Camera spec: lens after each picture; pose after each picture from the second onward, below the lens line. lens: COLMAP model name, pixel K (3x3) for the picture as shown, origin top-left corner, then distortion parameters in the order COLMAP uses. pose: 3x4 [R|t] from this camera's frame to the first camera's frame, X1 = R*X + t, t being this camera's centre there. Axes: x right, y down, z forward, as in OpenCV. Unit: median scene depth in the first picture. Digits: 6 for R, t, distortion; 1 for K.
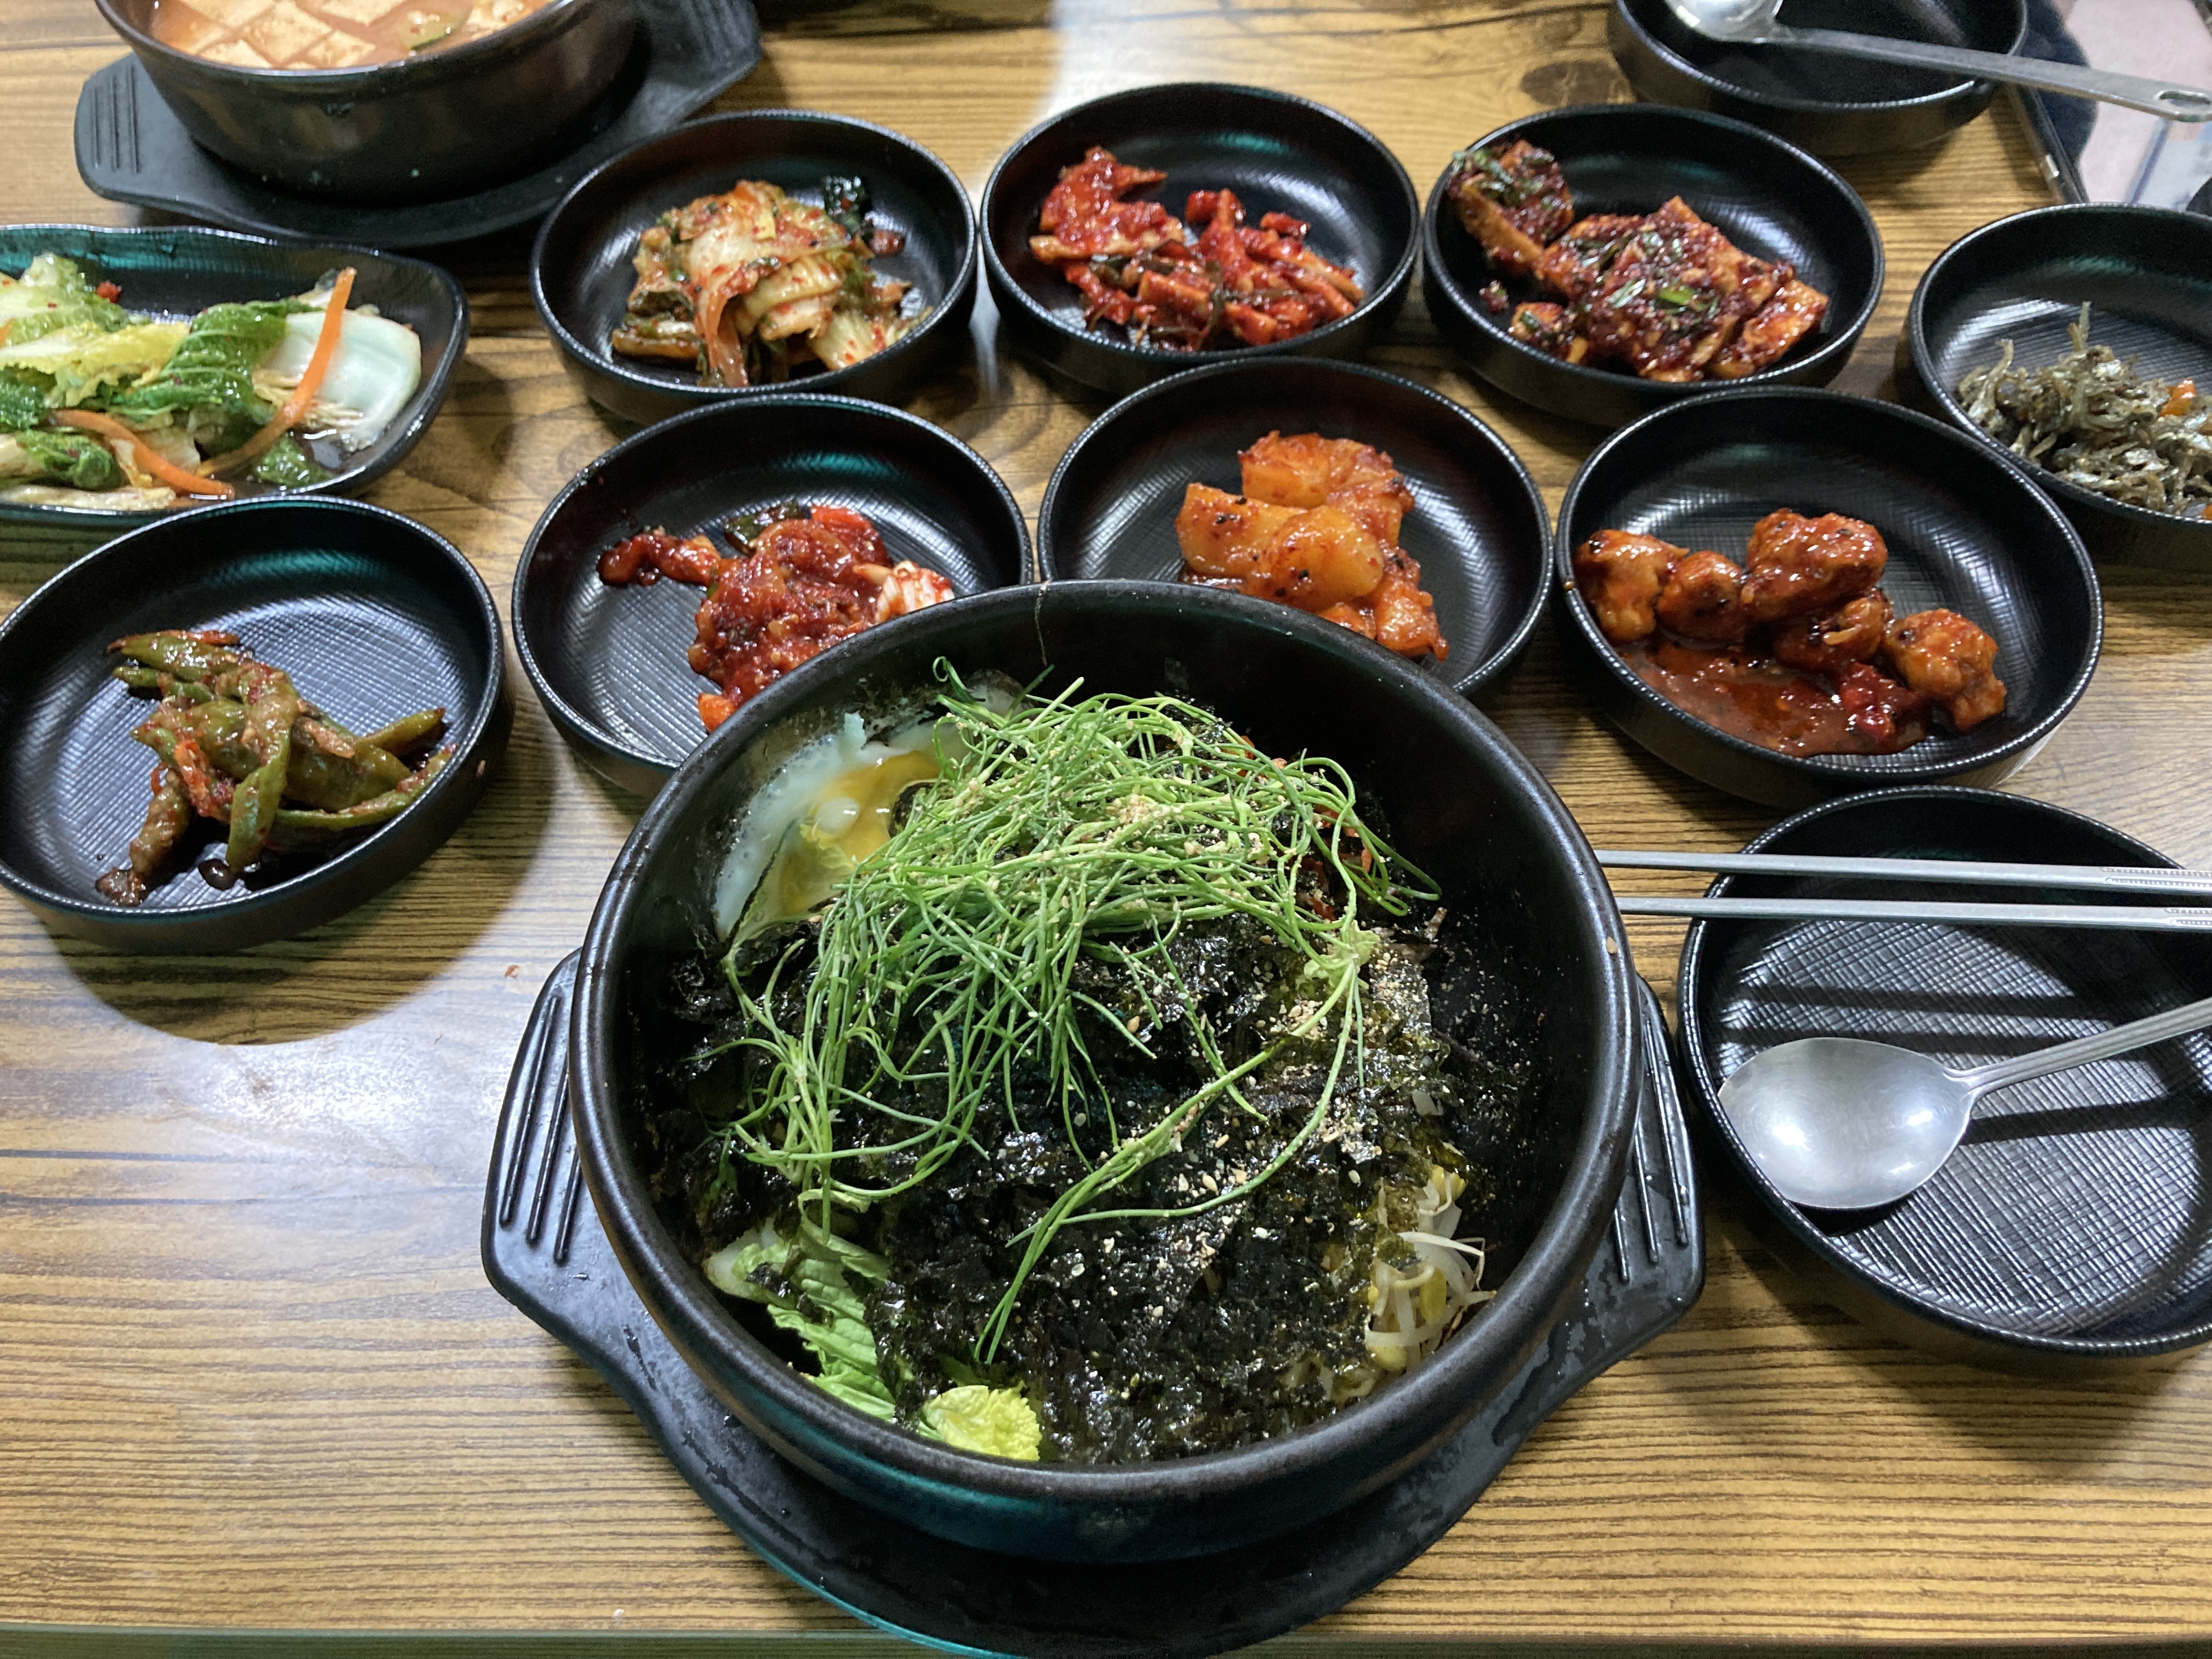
lens RADIAL K [[1827.7, 0, 1083.2], [0, 1827.7, 790.6], [0, 0, 1]] dist [0.009038, 0.009064]
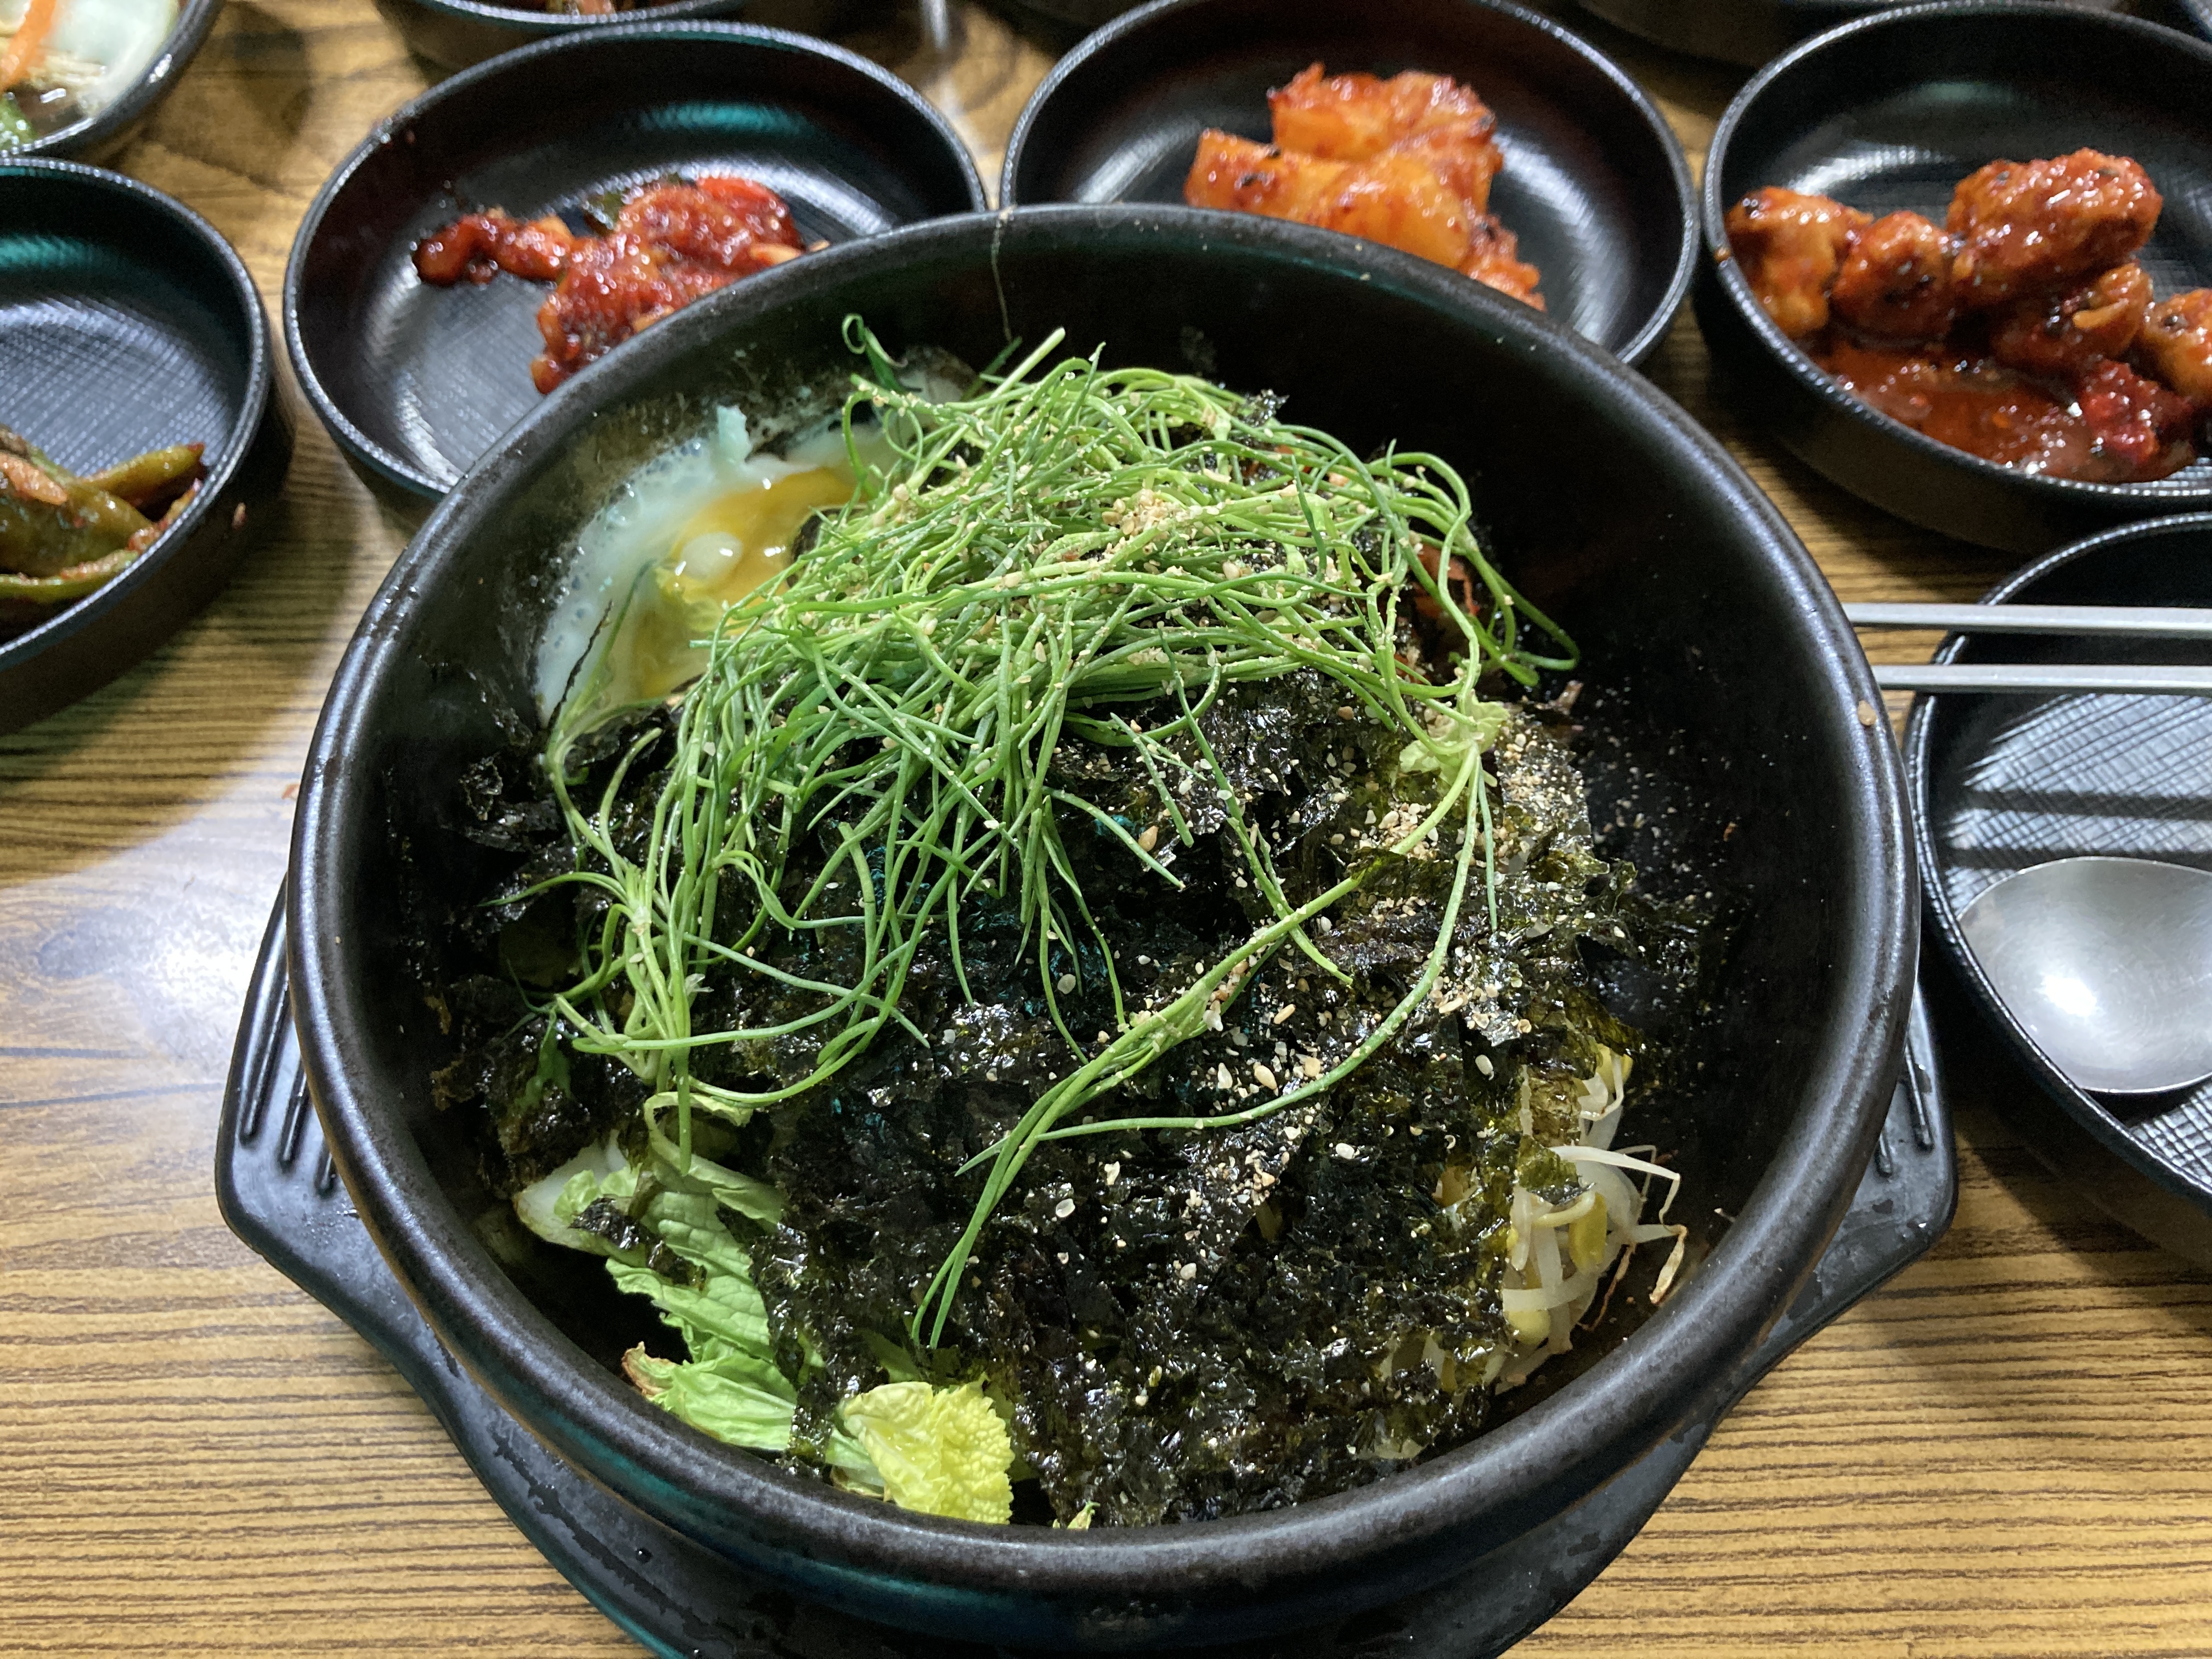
lens RADIAL K [[1827.7, 0, 1099.6], [0, 1827.7, 822.5], [0, 0, 1]] dist [0.009038, 0.009064]
pose [[0.999777, -0.010776, 0.018158, -0.000796], [0.009011, 0.995473, 0.094617, 0.043097], [-0.019095, -0.094432, 0.995348, 0.252773]]
